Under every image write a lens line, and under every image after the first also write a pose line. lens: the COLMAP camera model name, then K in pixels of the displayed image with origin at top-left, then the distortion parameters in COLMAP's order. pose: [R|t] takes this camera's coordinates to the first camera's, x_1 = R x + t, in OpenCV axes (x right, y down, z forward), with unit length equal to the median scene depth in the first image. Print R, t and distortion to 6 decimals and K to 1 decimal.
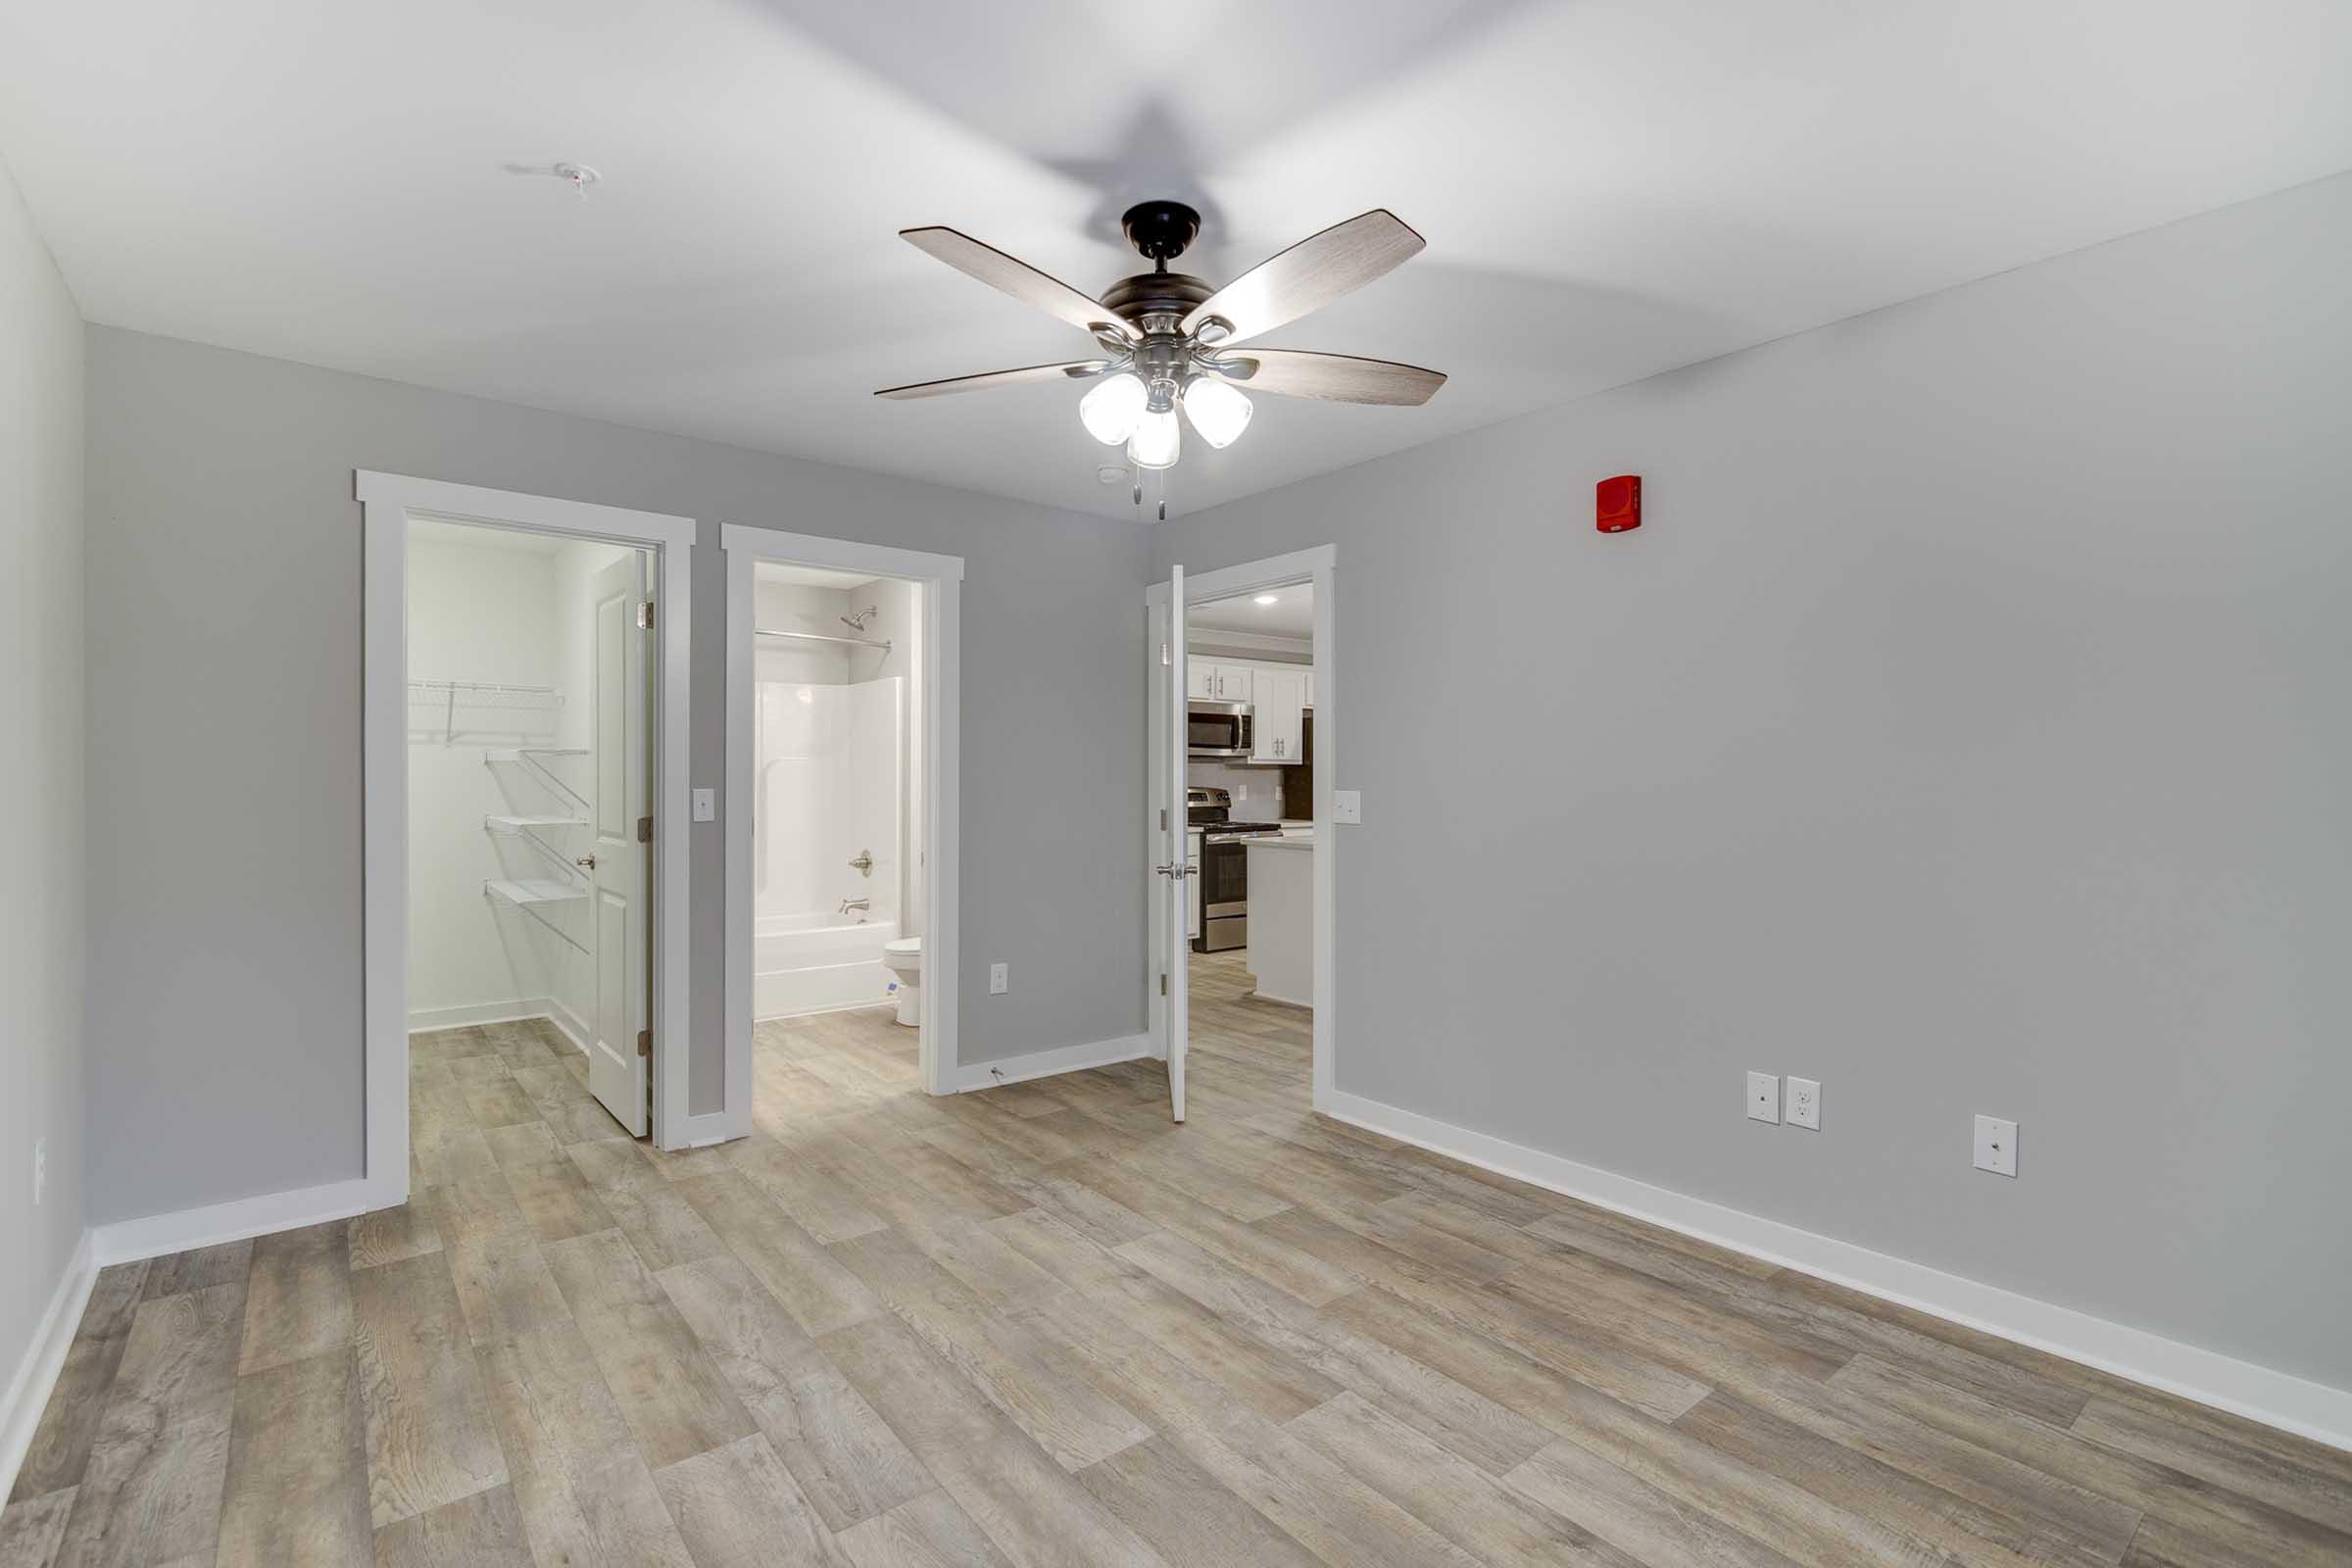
lens RADIAL K [[1092.9, 0, 1176.6], [0, 1092.9, 823.1], [0, 0, 1]] dist [-0.004441, 0.001354]
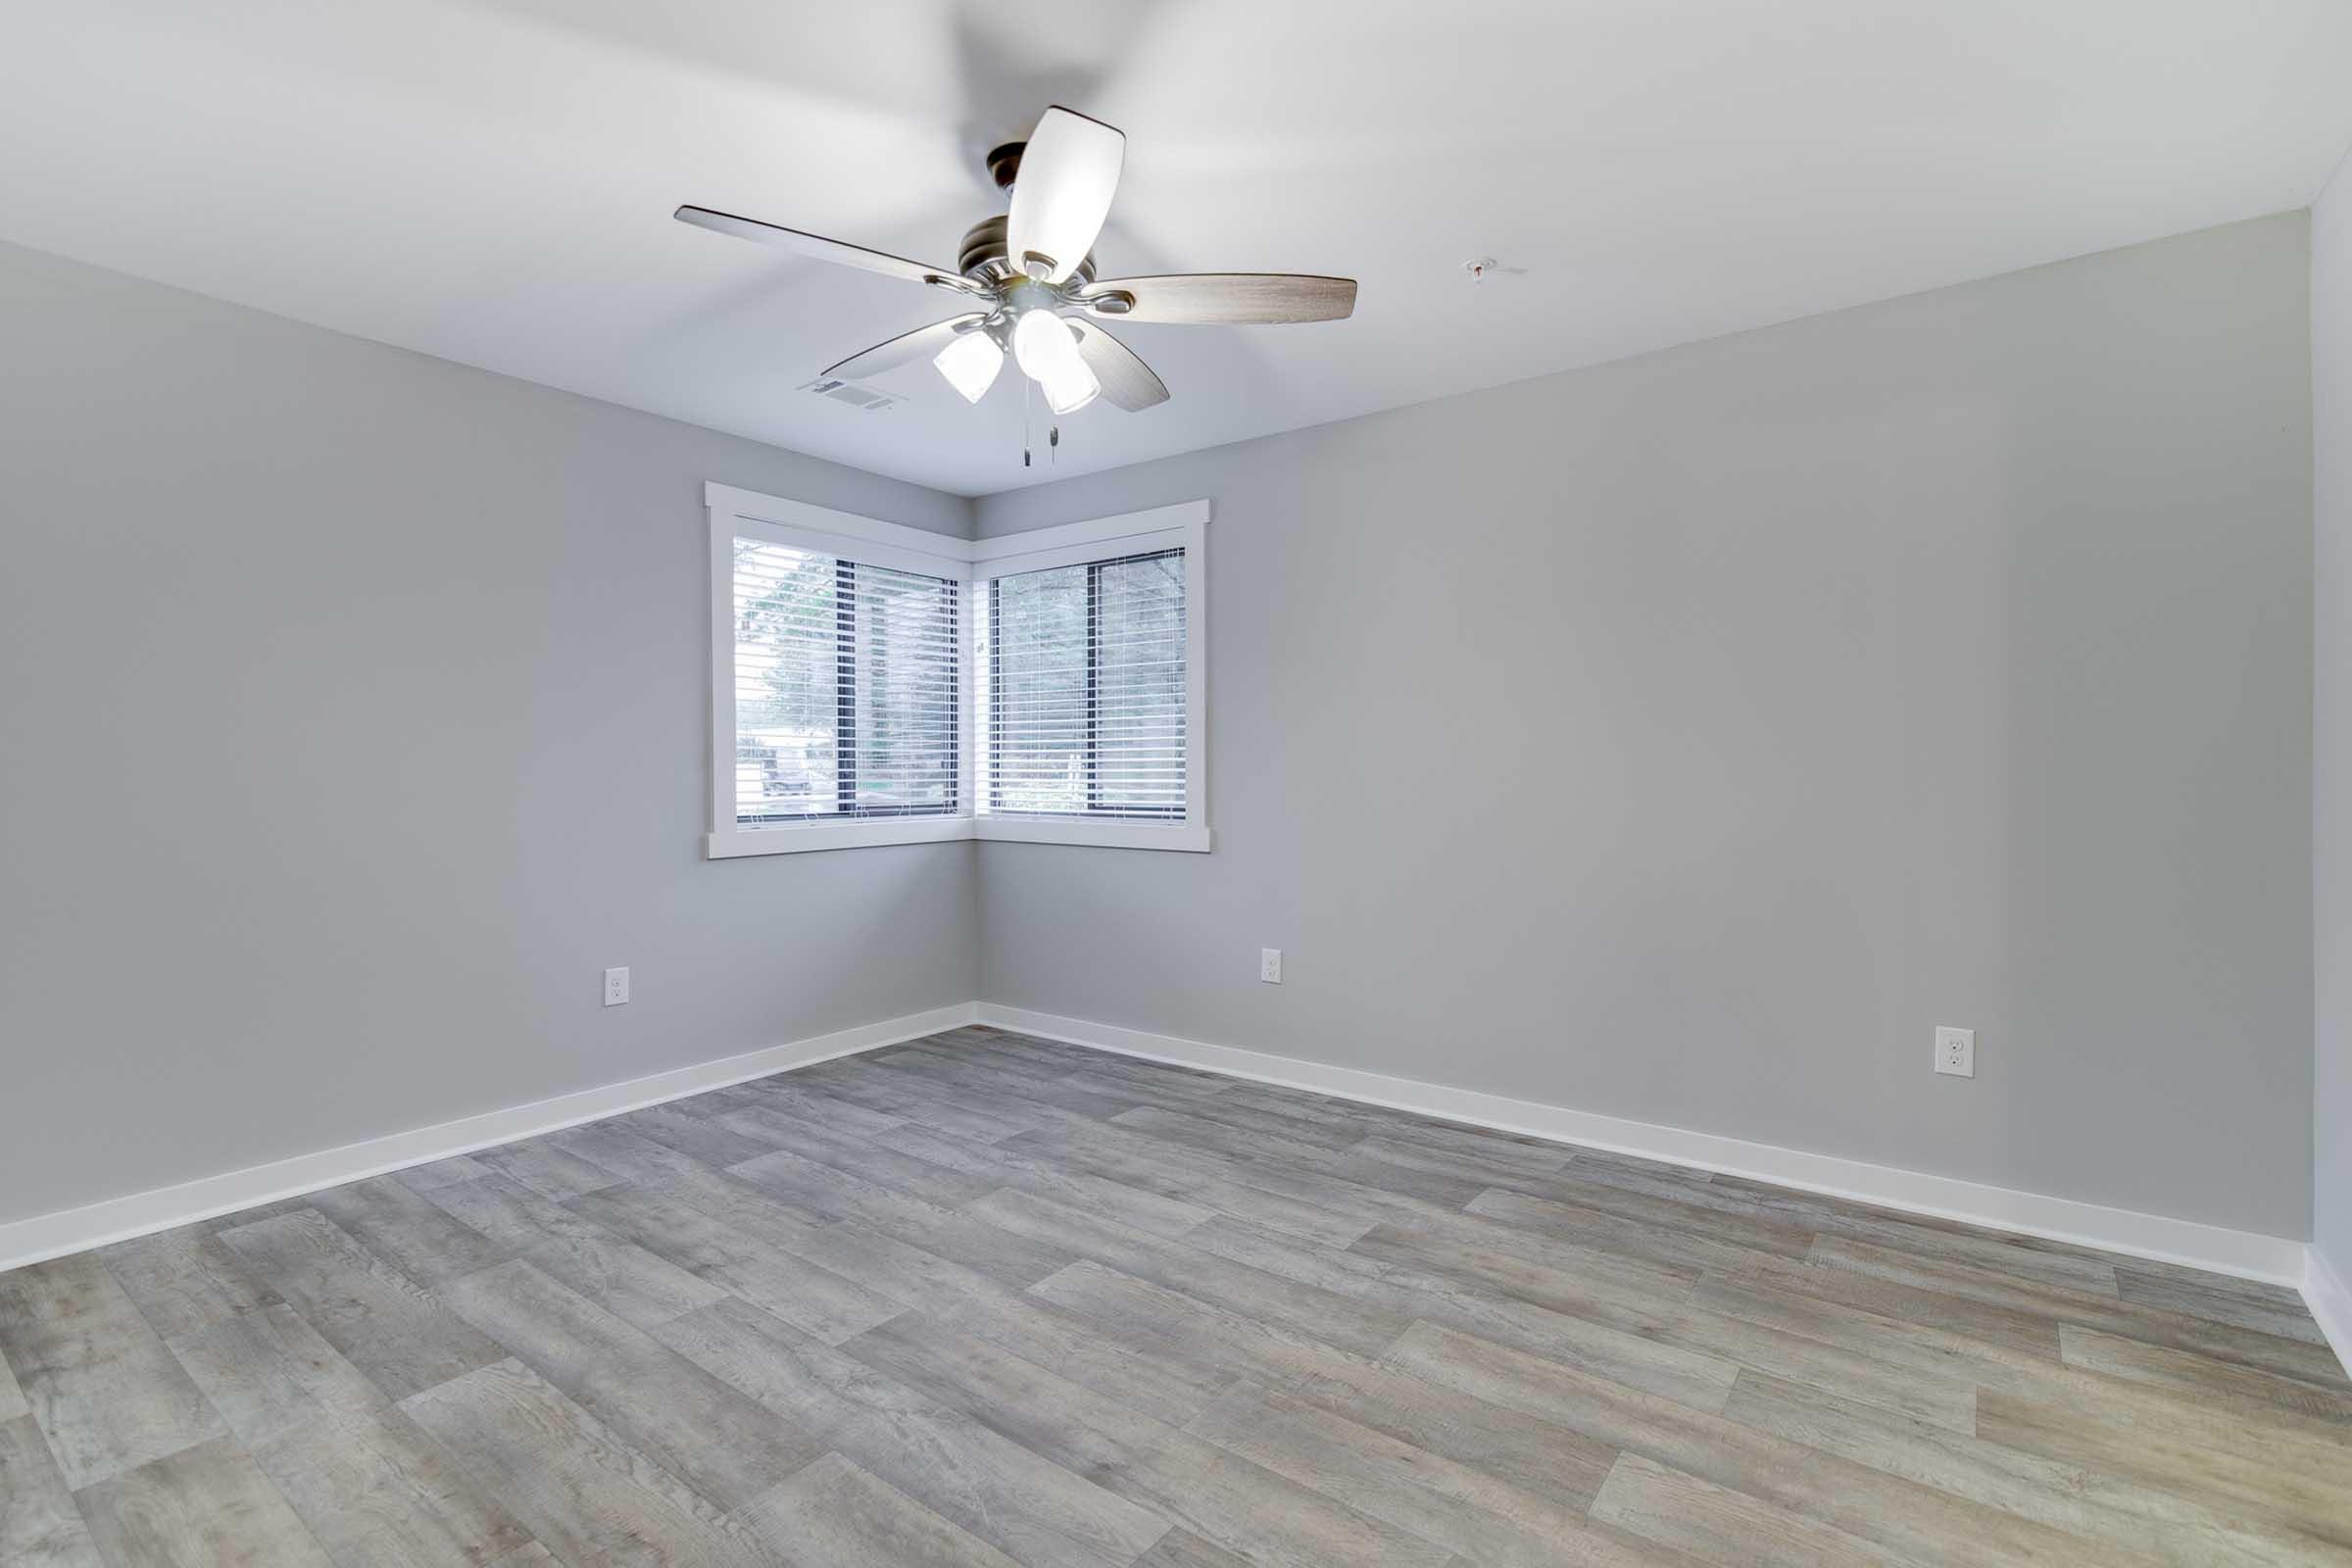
lens RADIAL K [[1081.1, 0, 1165.6], [0, 1081.1, 779.8], [0, 0, 1]] dist [-0.000697, 0.000186]
pose [[-0.972064, 0.001031, -0.234713, 0.091156], [-0.009597, 0.998979, 0.044136, -0.024981], [0.234519, 0.045156, -0.971062, 1.879458]]
